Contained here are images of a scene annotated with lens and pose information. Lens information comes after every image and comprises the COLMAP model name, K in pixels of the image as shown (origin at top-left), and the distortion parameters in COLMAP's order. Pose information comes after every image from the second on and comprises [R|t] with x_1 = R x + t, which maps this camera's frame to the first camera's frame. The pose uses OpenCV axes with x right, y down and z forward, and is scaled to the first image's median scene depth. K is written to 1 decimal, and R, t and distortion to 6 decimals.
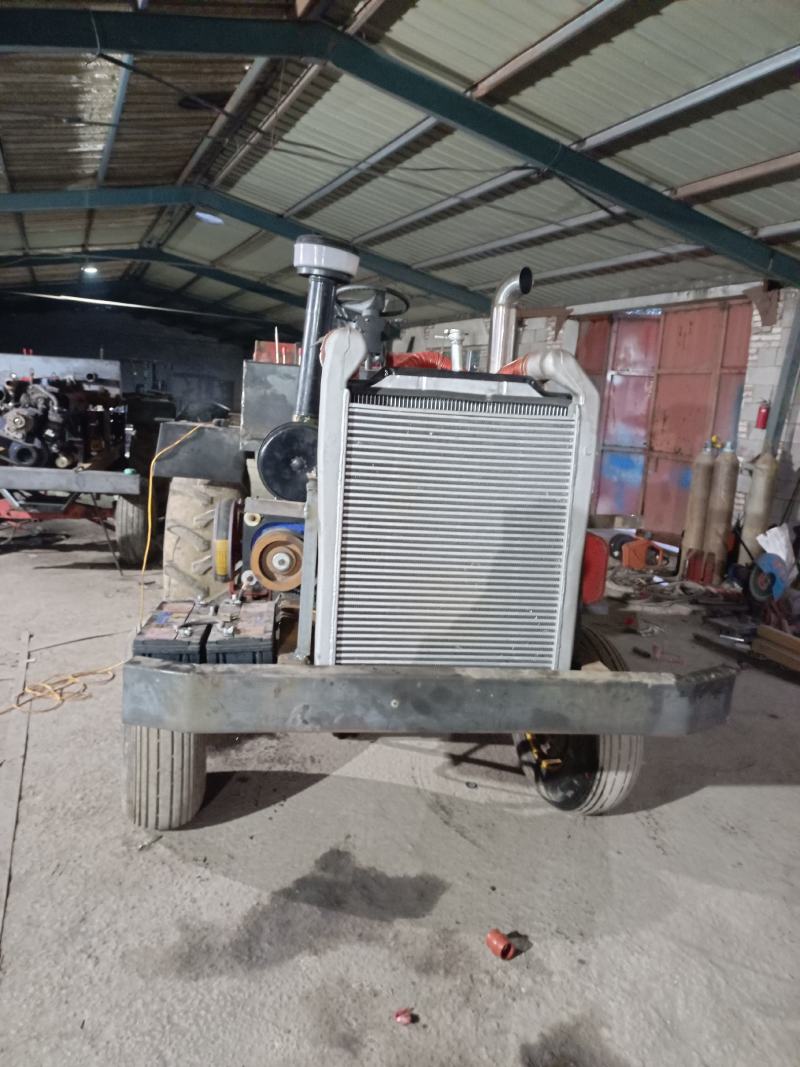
lens RADIAL K [[776.2, 0, 393.0], [0, 776.2, 532.8], [0, 0, 1]] dist [0.064244, -0.069895]
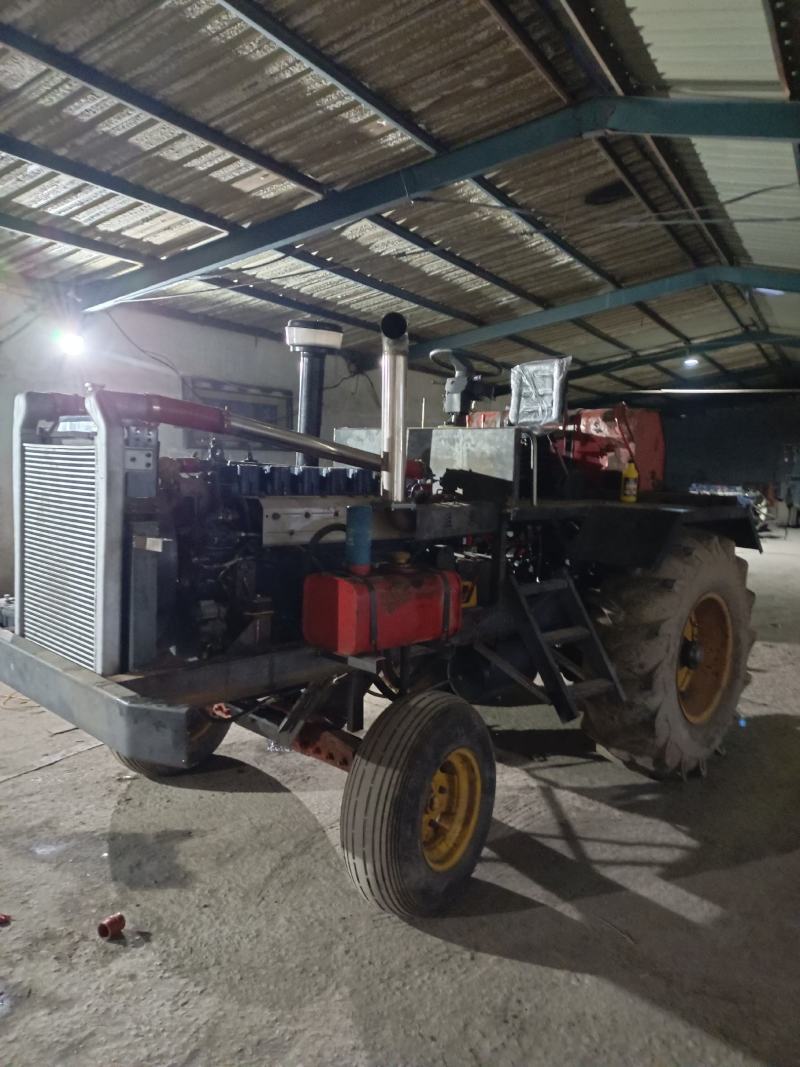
lens RADIAL K [[776.2, 0, 393.0], [0, 776.2, 532.8], [0, 0, 1]] dist [0.064244, -0.069895]
pose [[0.611963, 0.029829, -0.790324, 1.027309], [-0.124327, 0.990492, -0.058885, -0.004565], [0.781053, 0.134294, 0.609853, 0.470769]]
